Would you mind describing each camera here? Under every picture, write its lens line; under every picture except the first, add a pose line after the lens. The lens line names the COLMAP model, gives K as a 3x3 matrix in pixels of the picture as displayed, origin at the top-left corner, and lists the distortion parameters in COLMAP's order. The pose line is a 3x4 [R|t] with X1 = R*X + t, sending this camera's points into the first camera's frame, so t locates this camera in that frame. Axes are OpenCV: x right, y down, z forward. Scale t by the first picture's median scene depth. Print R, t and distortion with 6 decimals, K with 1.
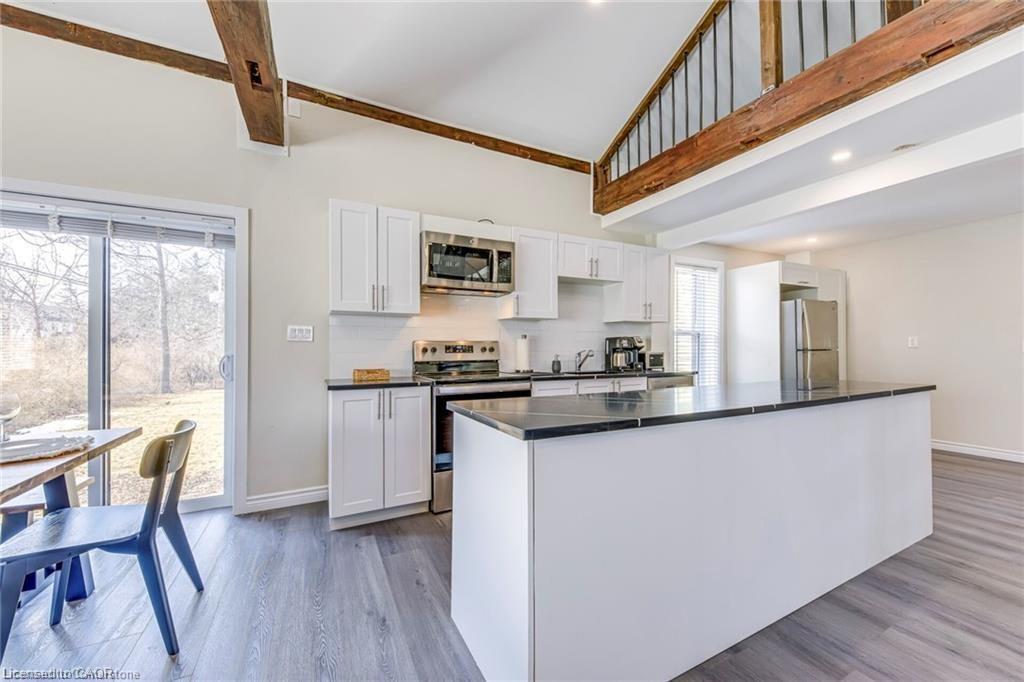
lens RADIAL K [[393.4, 0, 512.0], [0, 393.4, 341.0], [0, 0, 1]] dist [0.000094, -0.000051]
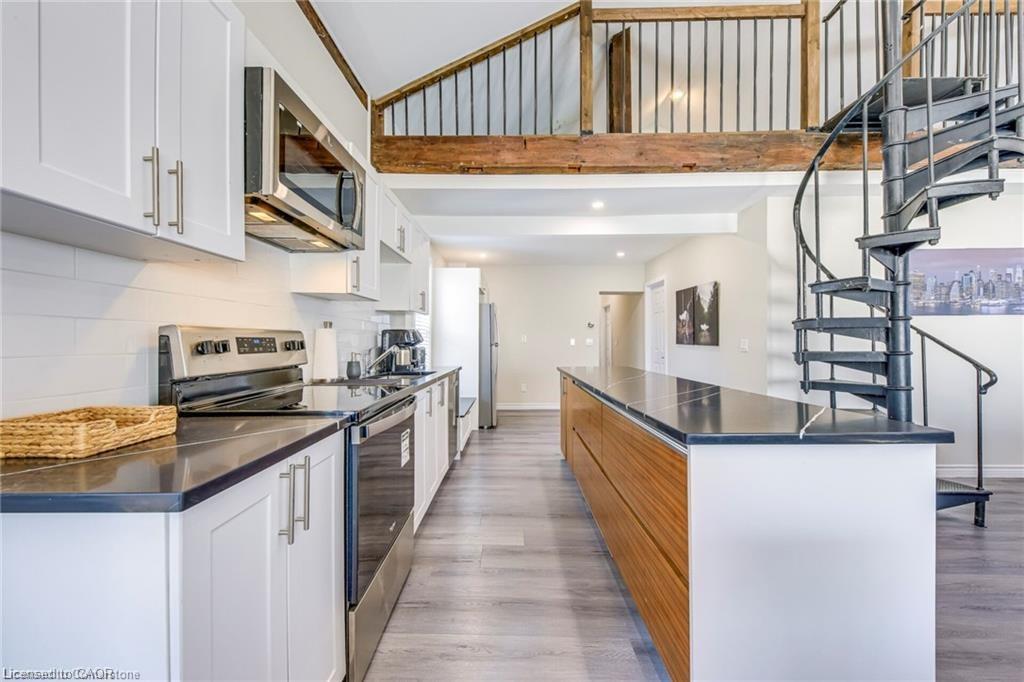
lens RADIAL K [[399.8, 0, 509.6], [0, 399.8, 344.0], [0, 0, 1]] dist [-0.000795, -0.000206]
pose [[0.462494, 0.002387, 0.886619, -0.401177], [-0.023226, 0.999686, 0.009425, 0.006521], [-0.886318, -0.024951, 0.462404, 0.456909]]
